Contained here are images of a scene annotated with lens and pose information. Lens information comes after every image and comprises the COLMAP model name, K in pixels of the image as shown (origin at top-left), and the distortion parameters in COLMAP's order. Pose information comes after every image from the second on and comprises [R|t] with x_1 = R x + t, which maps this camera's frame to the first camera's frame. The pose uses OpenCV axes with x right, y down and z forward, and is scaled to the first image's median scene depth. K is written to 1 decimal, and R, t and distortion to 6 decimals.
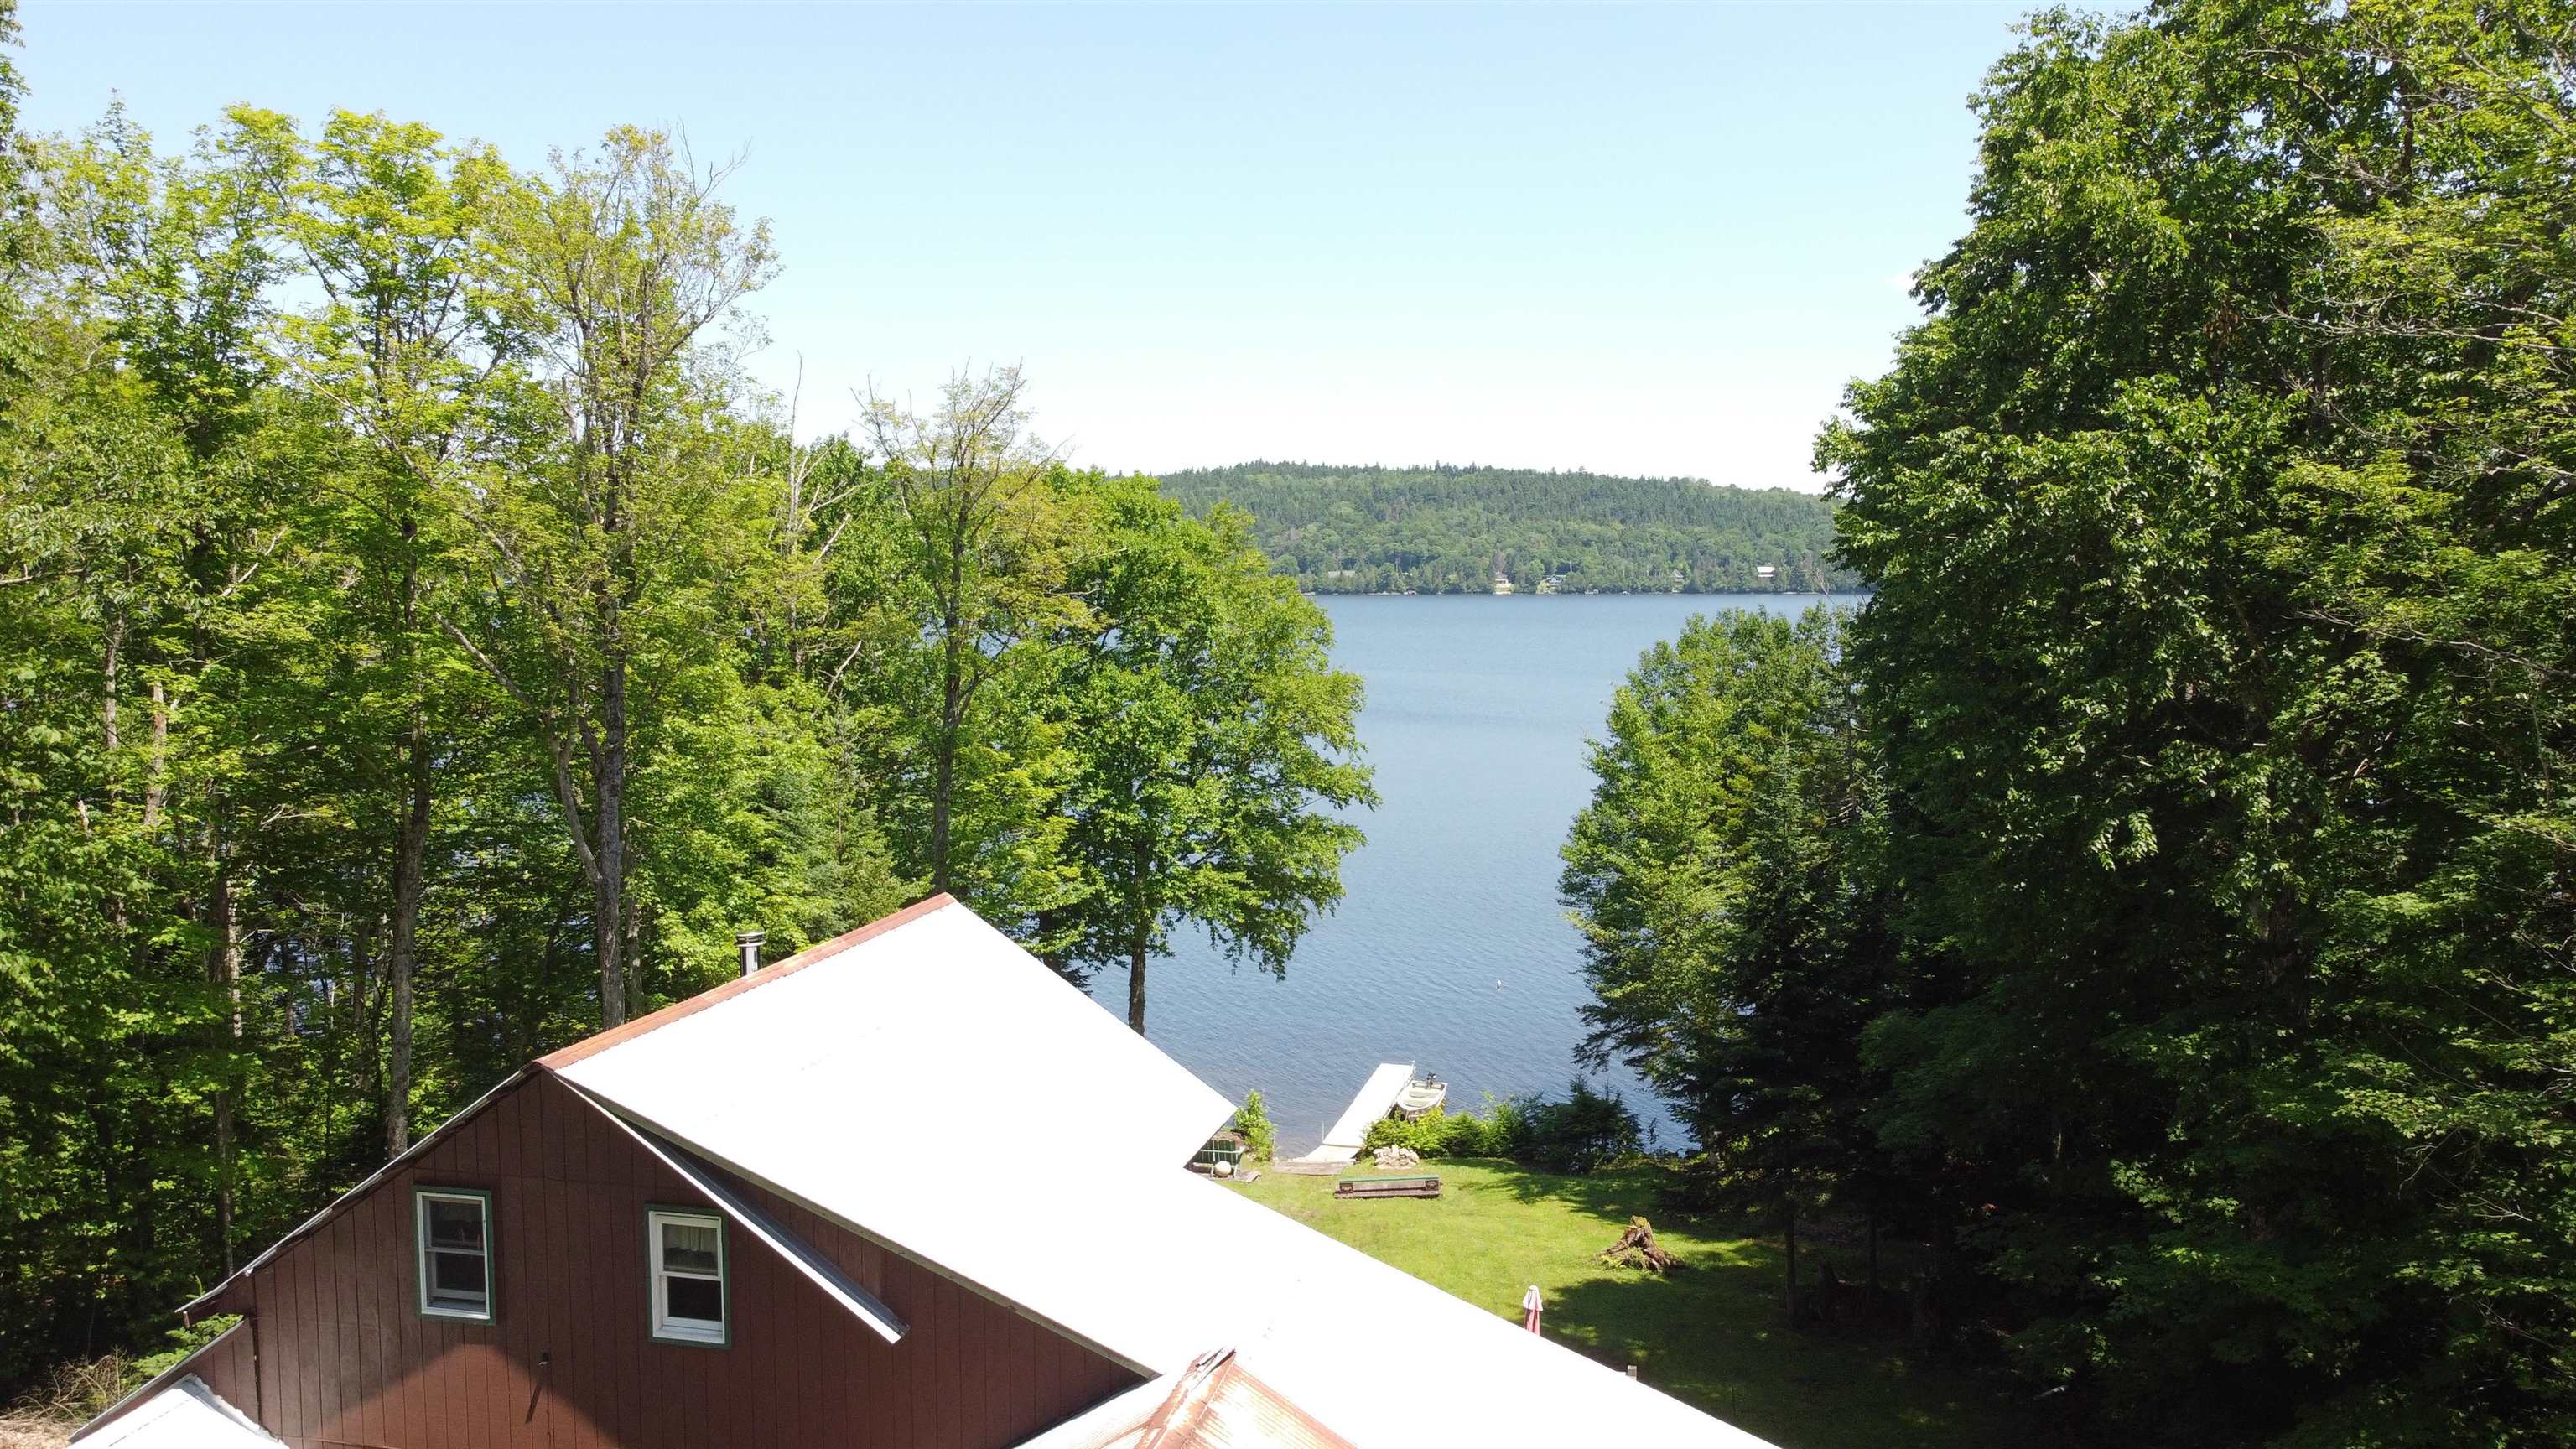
lens RADIAL K [[1926.0, 0, 1290.0], [0, 1926.0, 715.7], [0, 0, 1]] dist [-0.001050, -0.002493]
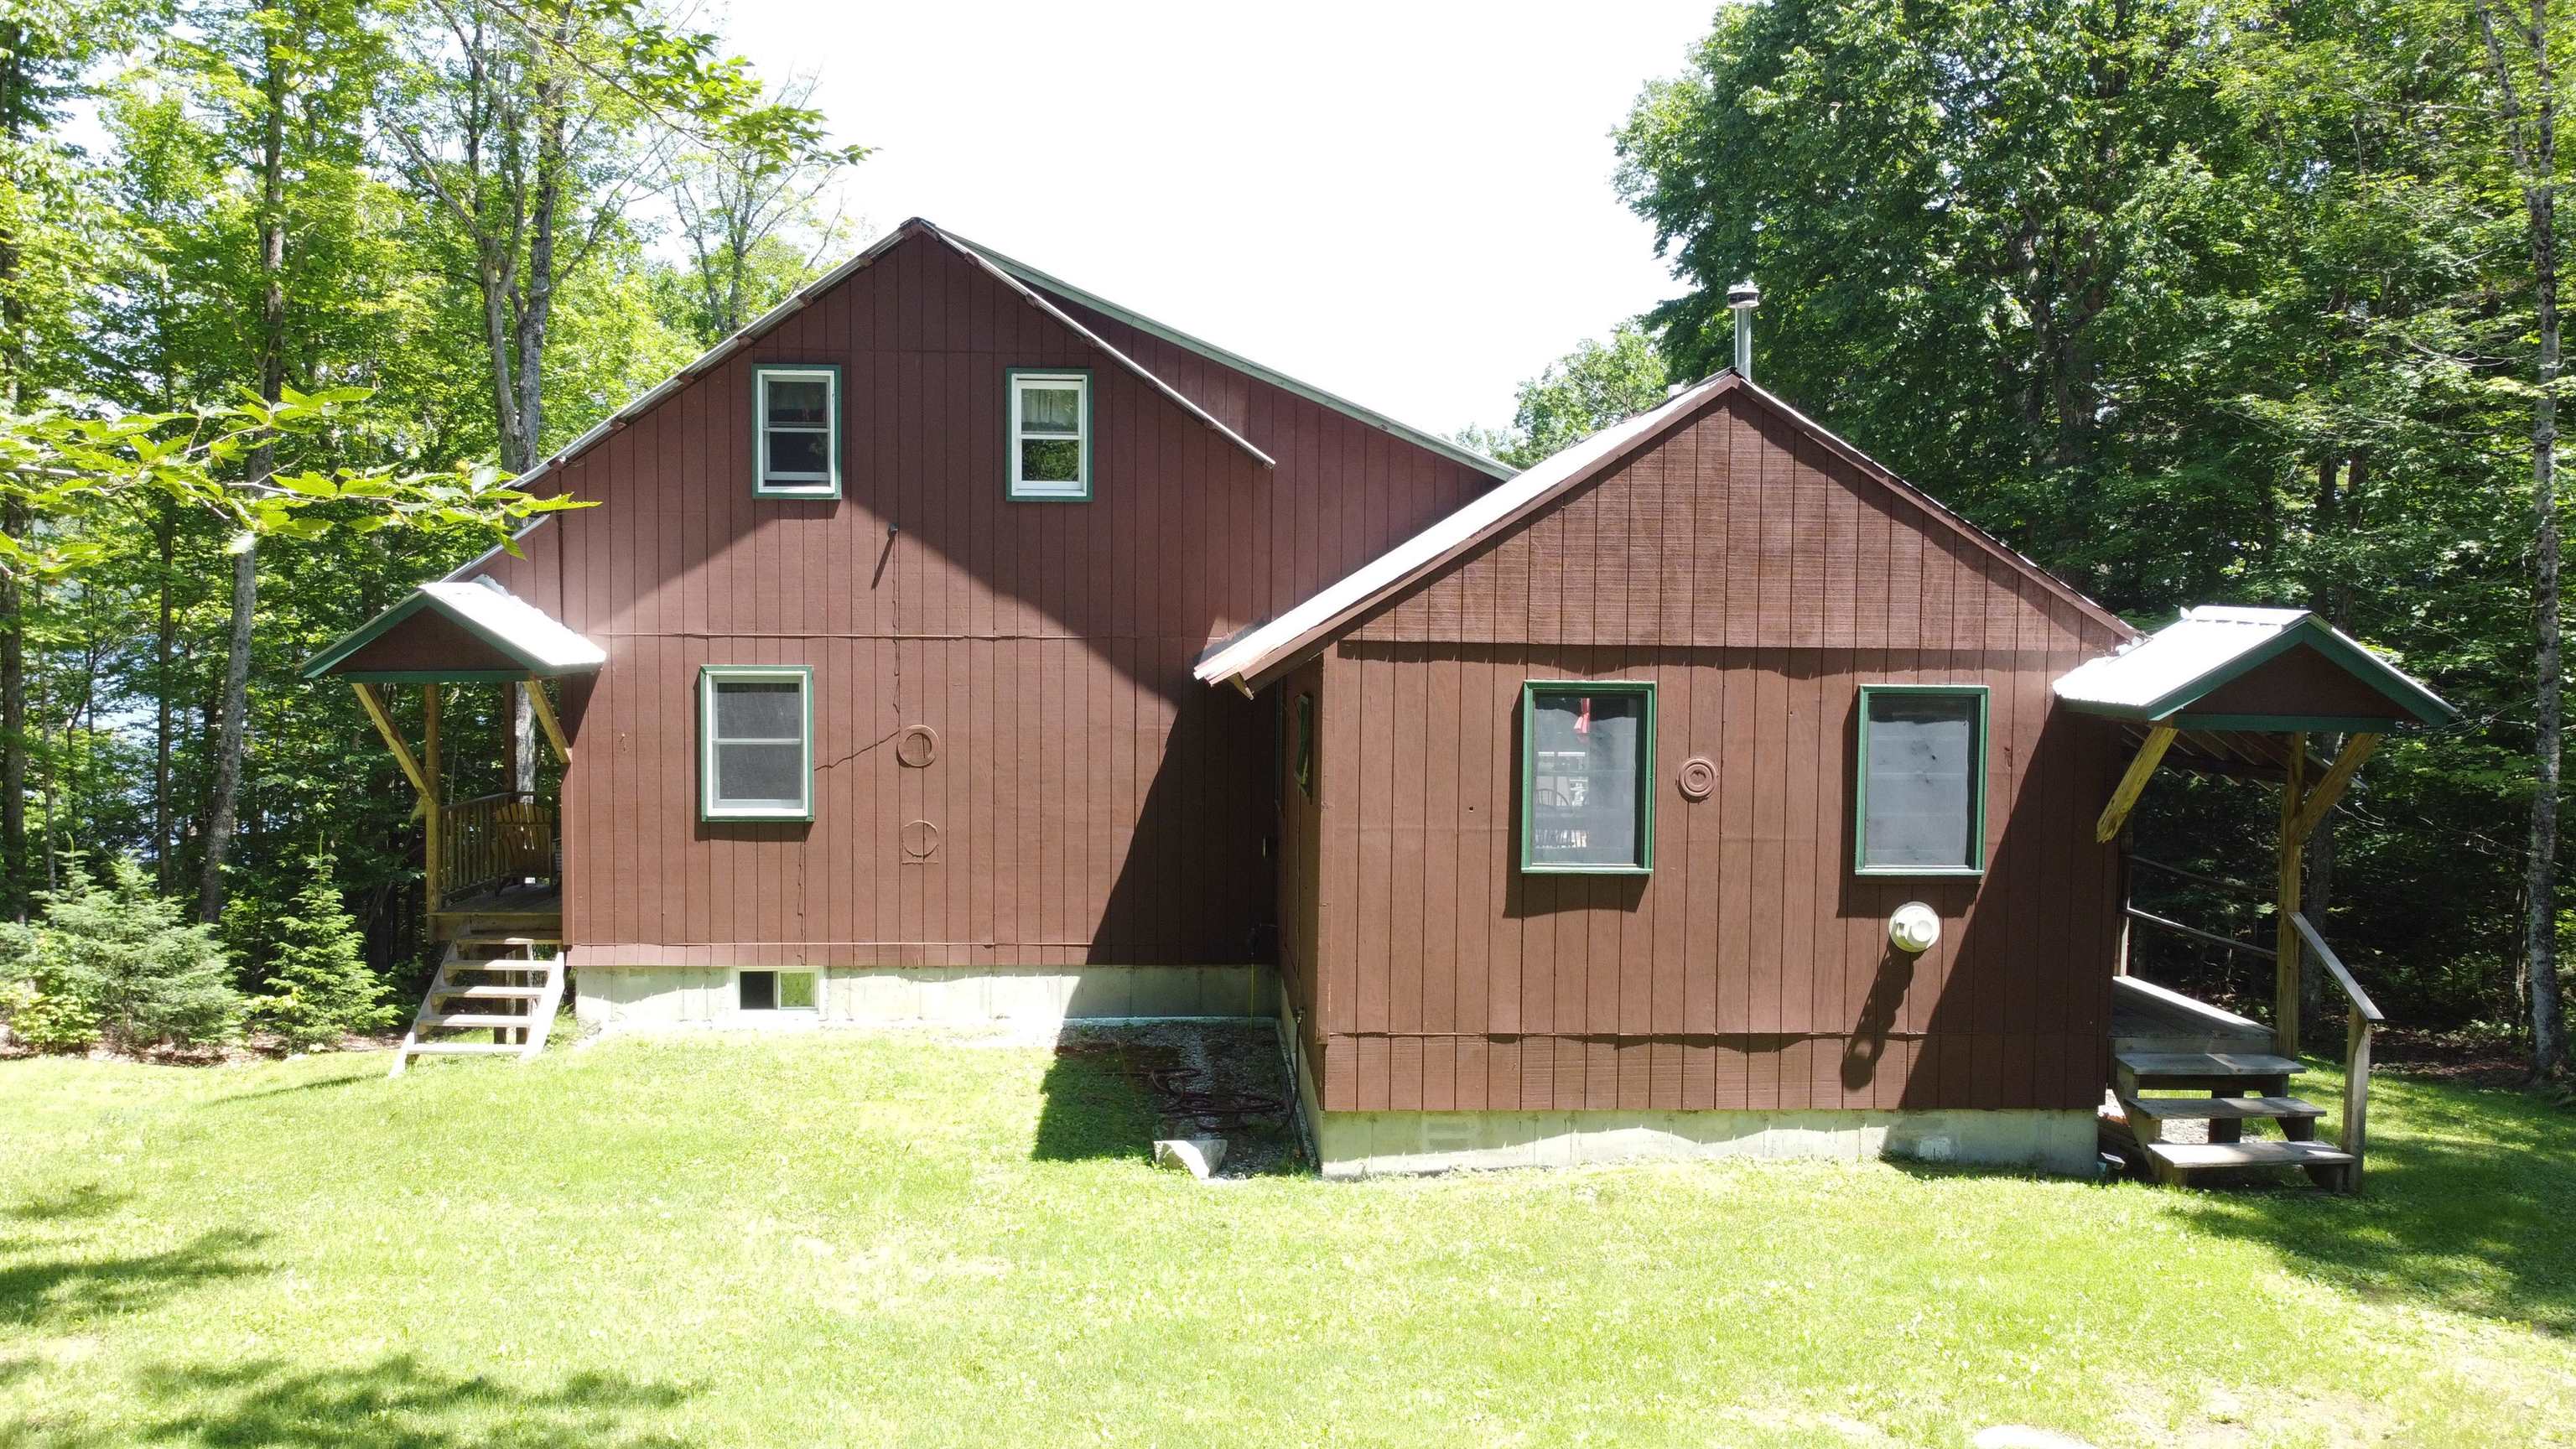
lens RADIAL K [[1917.4, 0, 1281.3], [0, 1917.4, 716.8], [0, 0, 1]] dist [-0.002906, -0.003758]
pose [[0.960257, 0.001287, 0.279115, -0.143514], [0.005111, 0.999741, -0.022195, 0.139184], [-0.279071, 0.022739, 0.960001, -0.019056]]
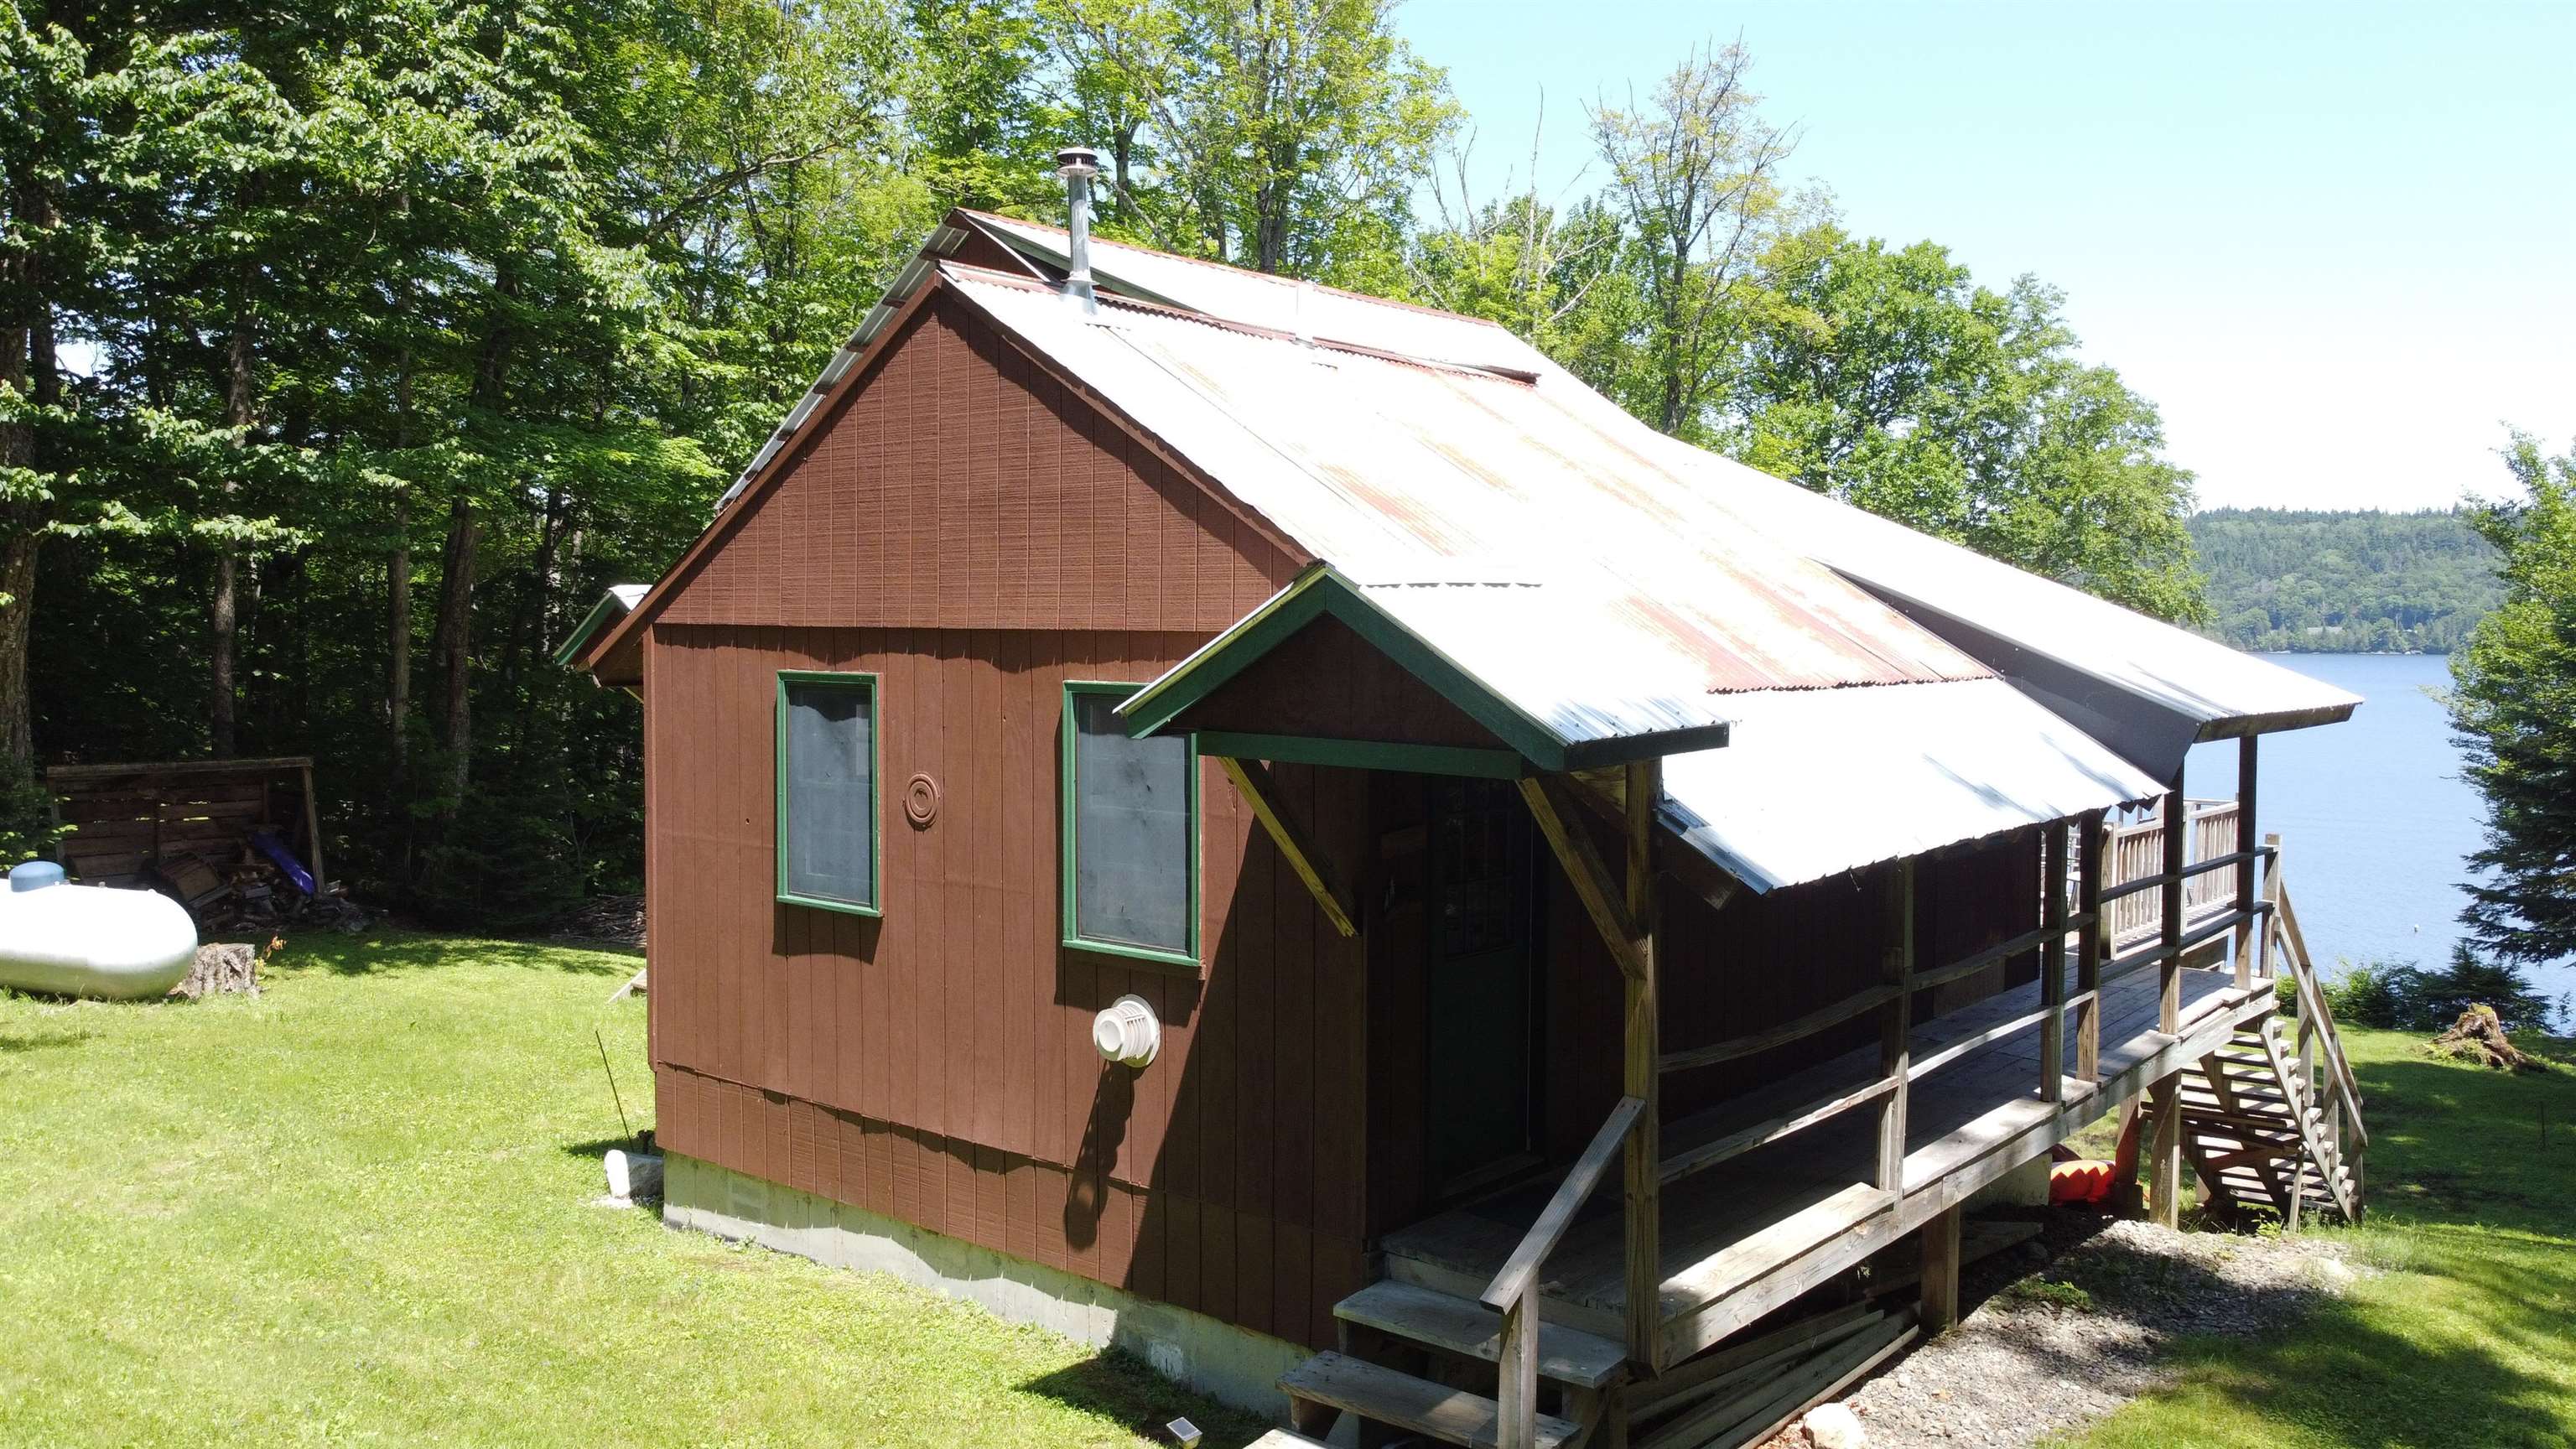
lens RADIAL K [[1926.0, 0, 1290.0], [0, 1926.0, 715.7], [0, 0, 1]] dist [-0.001050, -0.002493]
pose [[0.892748, 0.027076, -0.449741, 0.073752], [-0.040429, 0.998980, -0.020110, 0.136259], [0.448738, 0.036136, 0.892932, 0.042296]]
